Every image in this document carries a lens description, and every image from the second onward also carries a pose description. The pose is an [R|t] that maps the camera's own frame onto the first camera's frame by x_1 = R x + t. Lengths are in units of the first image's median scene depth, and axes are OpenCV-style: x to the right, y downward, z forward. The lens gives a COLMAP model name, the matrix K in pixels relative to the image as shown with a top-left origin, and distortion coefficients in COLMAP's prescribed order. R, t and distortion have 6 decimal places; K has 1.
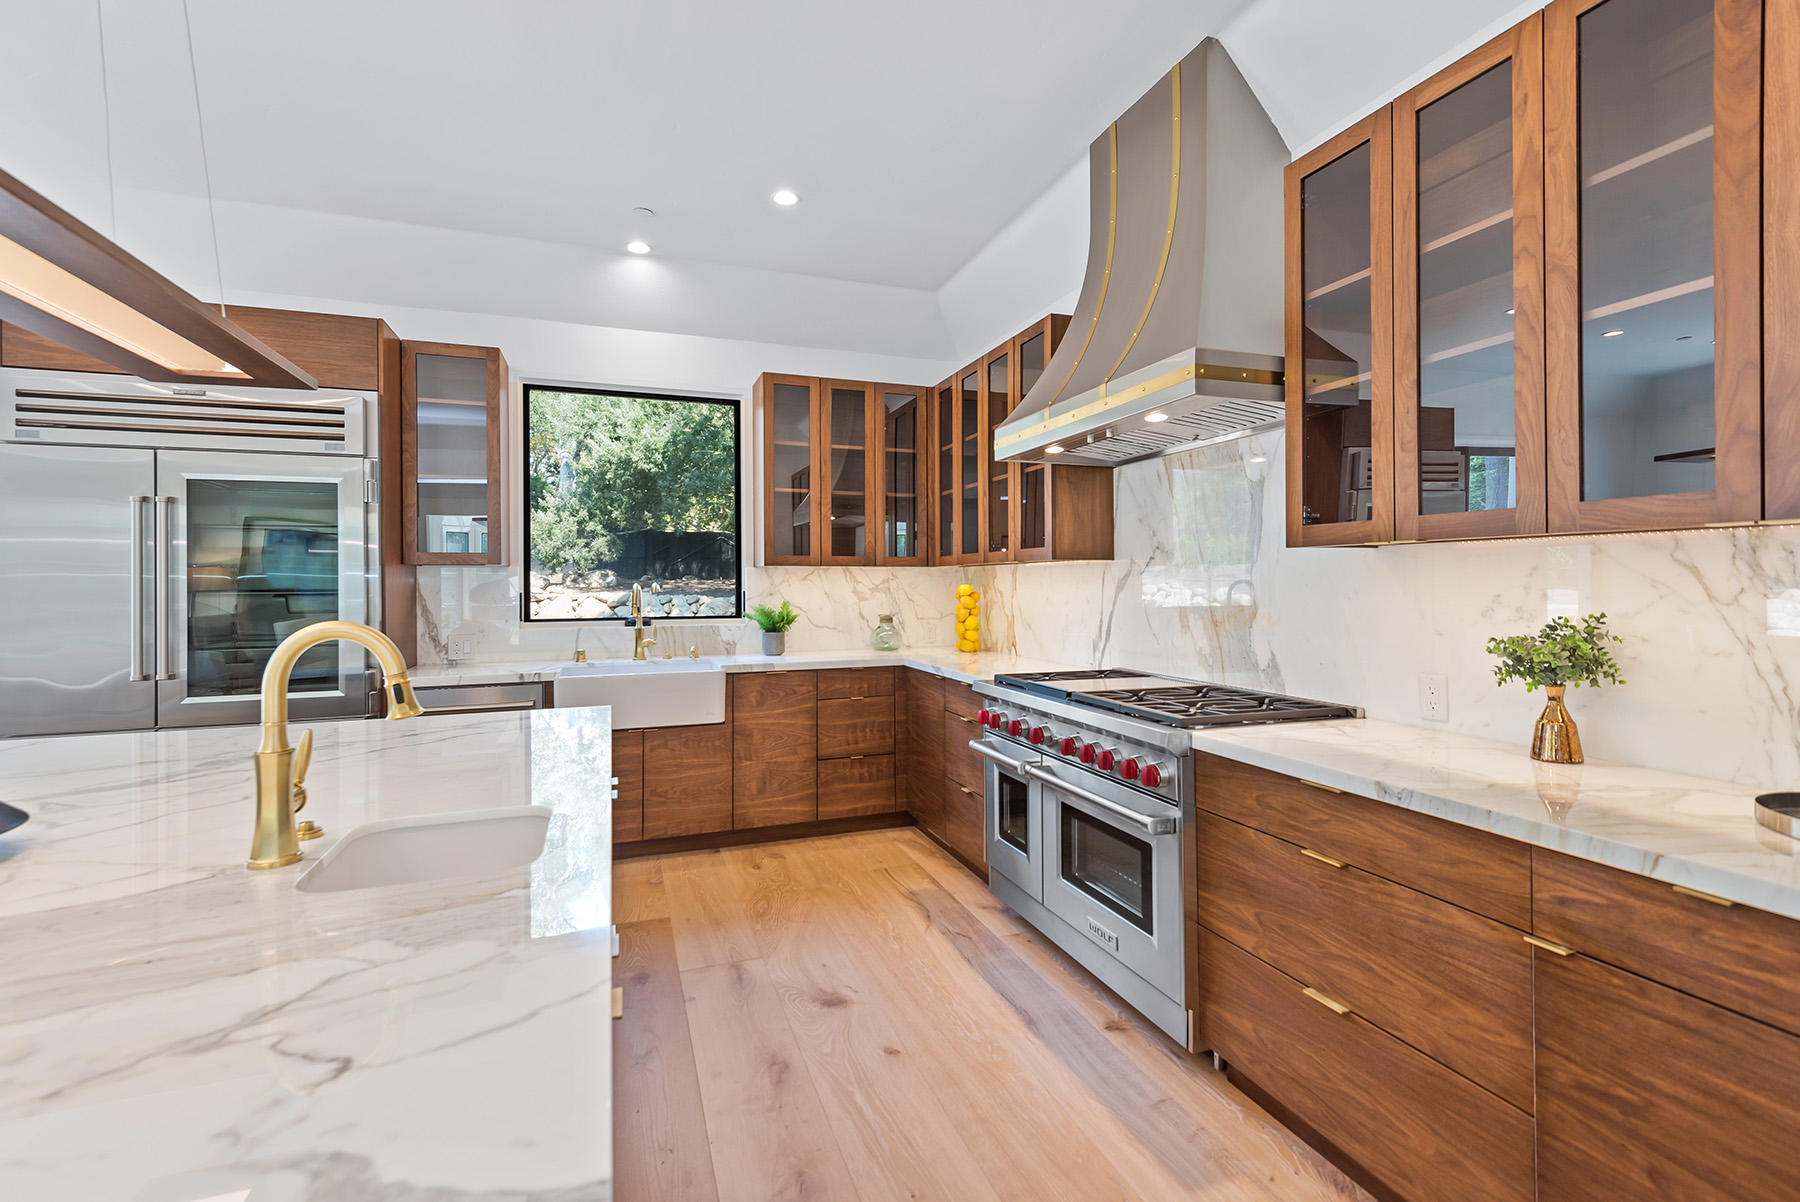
lens RADIAL K [[802.9, 0, 894.3], [0, 802.9, 570.3], [0, 0, 1]] dist [0.000314, 0.000014]
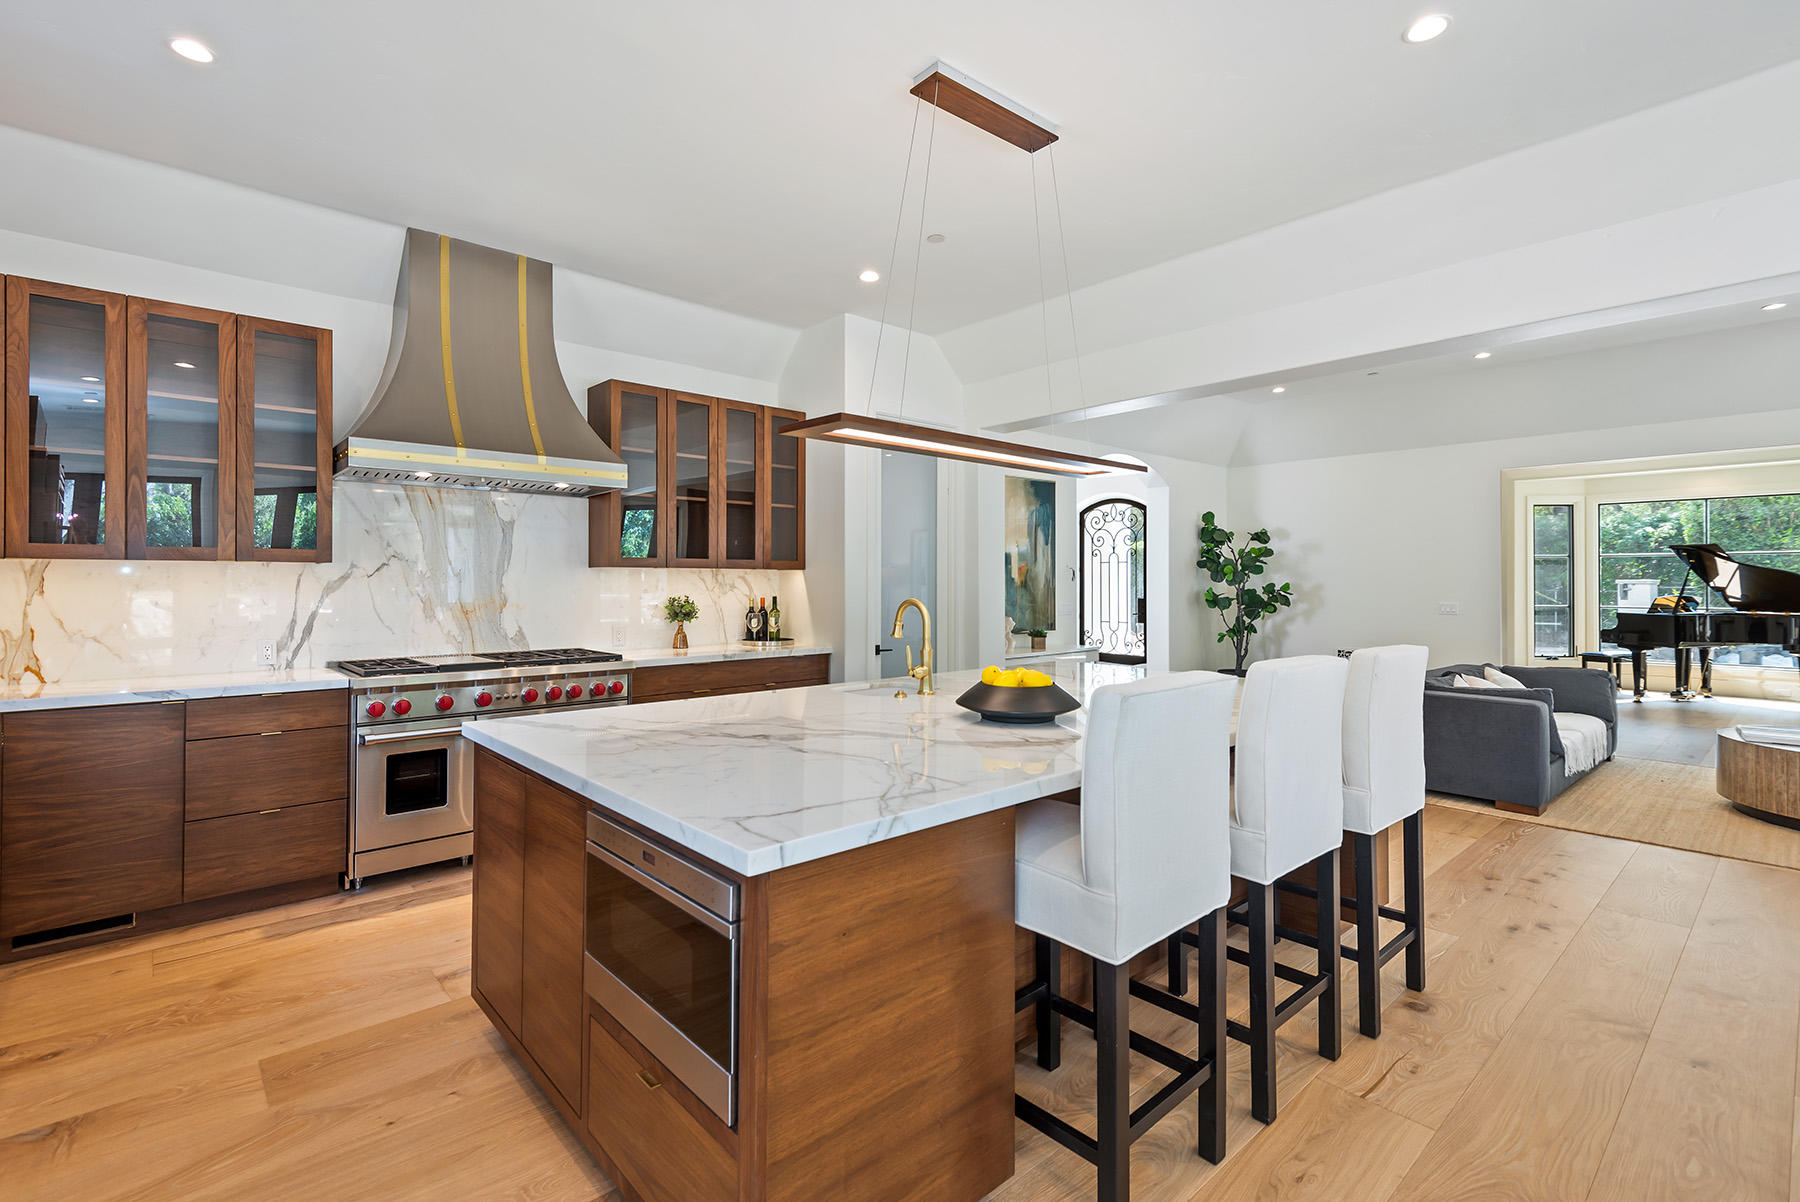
lens RADIAL K [[823.7, 0, 904.2], [0, 823.7, 616.6], [0, 0, 1]] dist [0.047692, -0.014809]
pose [[-0.410453, -0.014825, 0.911761, -1.096099], [0.001357, 0.999857, 0.016868, 0.041540], [-0.911881, 0.008161, -0.410374, 0.753570]]
